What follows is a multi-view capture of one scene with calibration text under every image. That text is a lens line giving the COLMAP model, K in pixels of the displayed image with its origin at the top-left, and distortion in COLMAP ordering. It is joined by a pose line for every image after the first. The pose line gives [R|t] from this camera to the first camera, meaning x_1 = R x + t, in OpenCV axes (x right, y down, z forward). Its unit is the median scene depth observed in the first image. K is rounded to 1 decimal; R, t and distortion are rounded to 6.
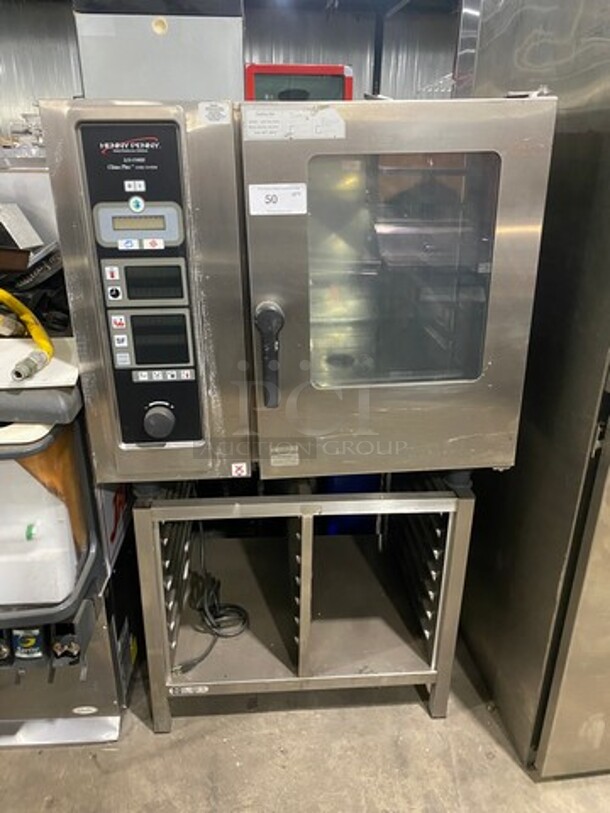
lens RADIAL K [[622.3, 0, 309.8], [0, 622.3, 392.0], [0, 0, 1]] dist [0.032865, -0.011213]
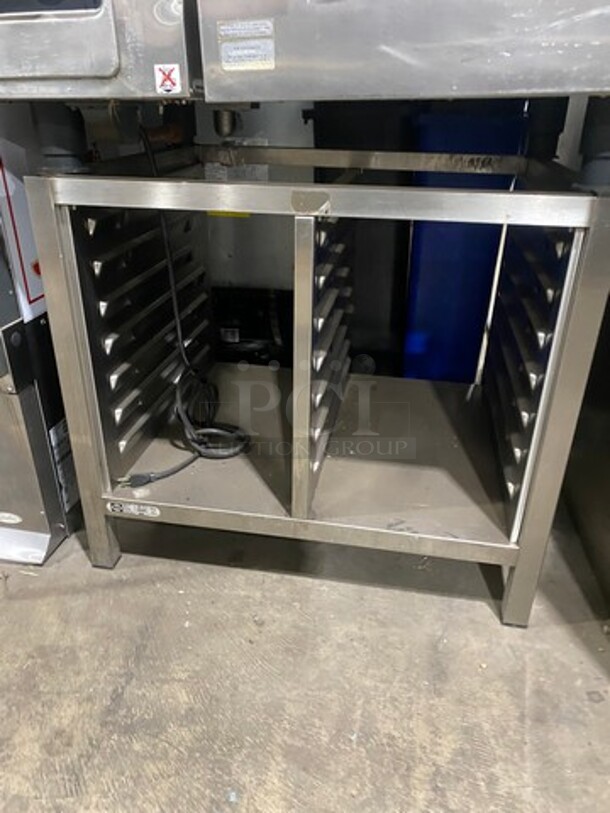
lens RADIAL K [[622.3, 0, 311.2], [0, 622.3, 407.8], [0, 0, 1]] dist [0.032865, -0.011213]
pose [[0.968160, 0.112234, -0.223764, 0.142246], [-0.093957, 0.991431, 0.090751, 0.305229], [0.232032, -0.066837, 0.970409, 0.420892]]
